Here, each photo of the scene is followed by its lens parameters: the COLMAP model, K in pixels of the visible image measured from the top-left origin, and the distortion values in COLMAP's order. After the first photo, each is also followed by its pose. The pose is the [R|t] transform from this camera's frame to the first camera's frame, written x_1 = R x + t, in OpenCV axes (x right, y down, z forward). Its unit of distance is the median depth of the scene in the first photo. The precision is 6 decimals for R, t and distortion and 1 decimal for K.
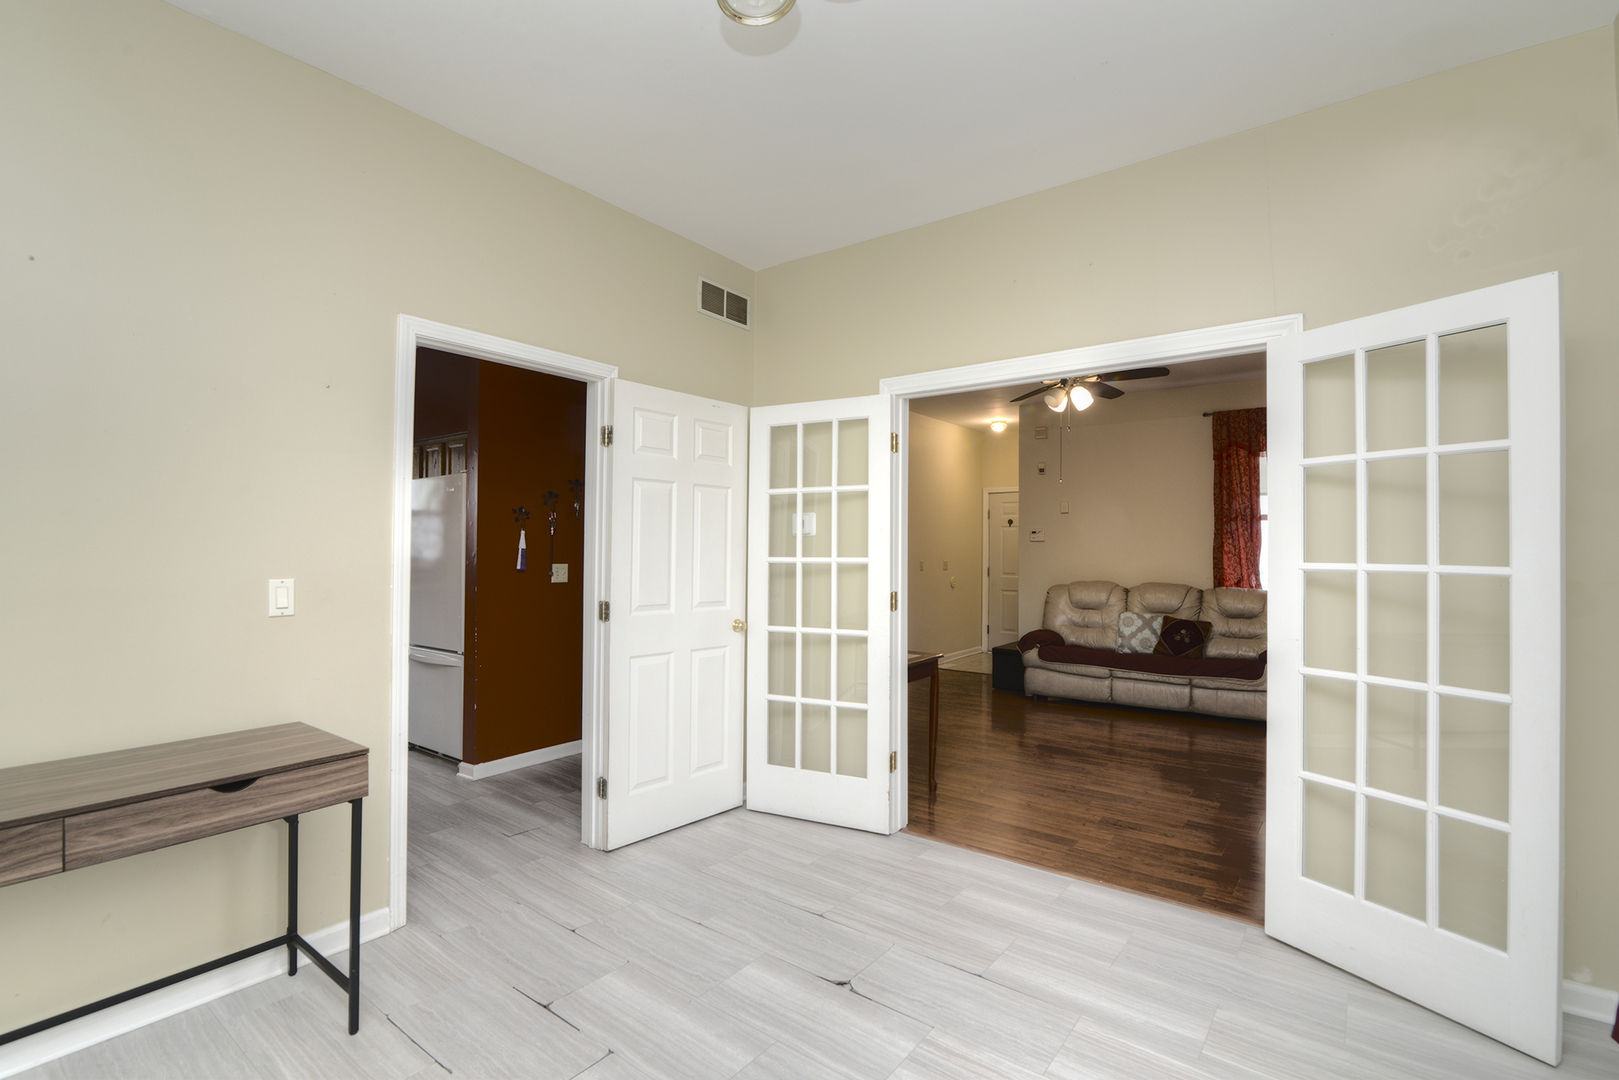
lens RADIAL K [[739.1, 0, 809.5], [0, 739.1, 540.0], [0, 0, 1]] dist [-0.032310, -0.000098]
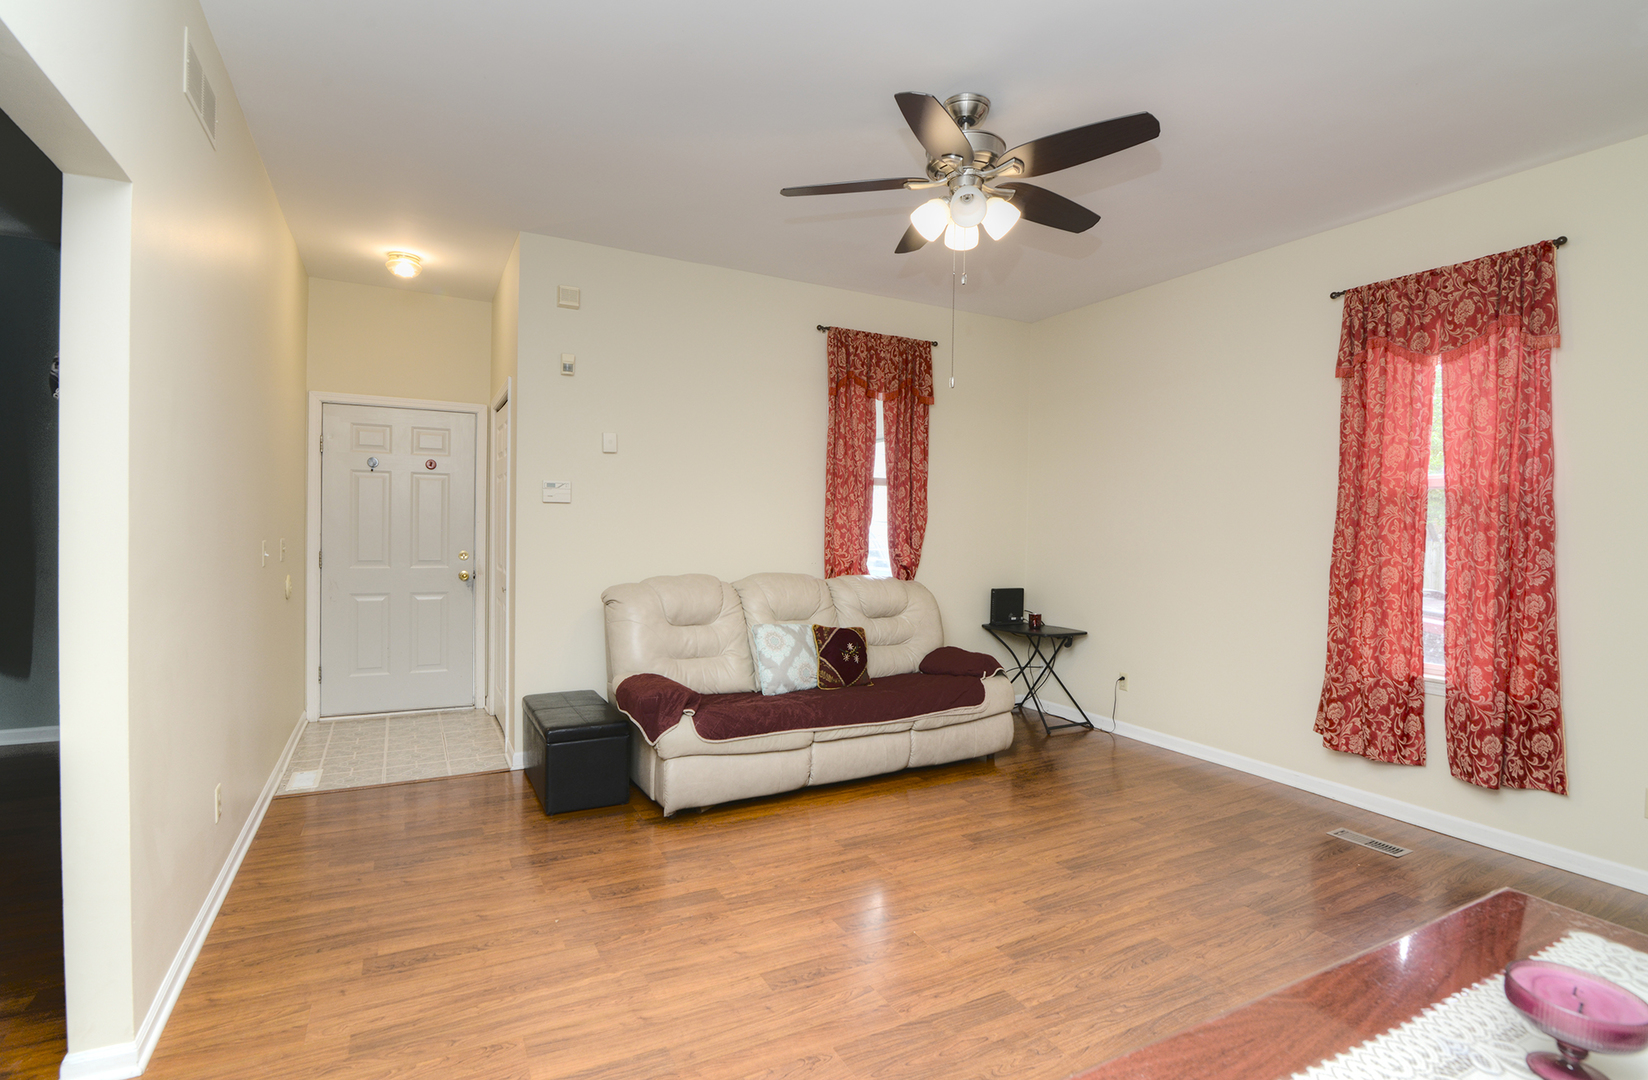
lens RADIAL K [[756.4, 0, 824.0], [0, 756.4, 540.0], [0, 0, 1]] dist [0.000471, 0.000099]
pose [[0.424712, -0.012097, 0.905248, -0.111355], [-0.024270, 0.999399, 0.024742, 0.012035], [-0.905003, -0.032478, 0.424163, 0.699126]]
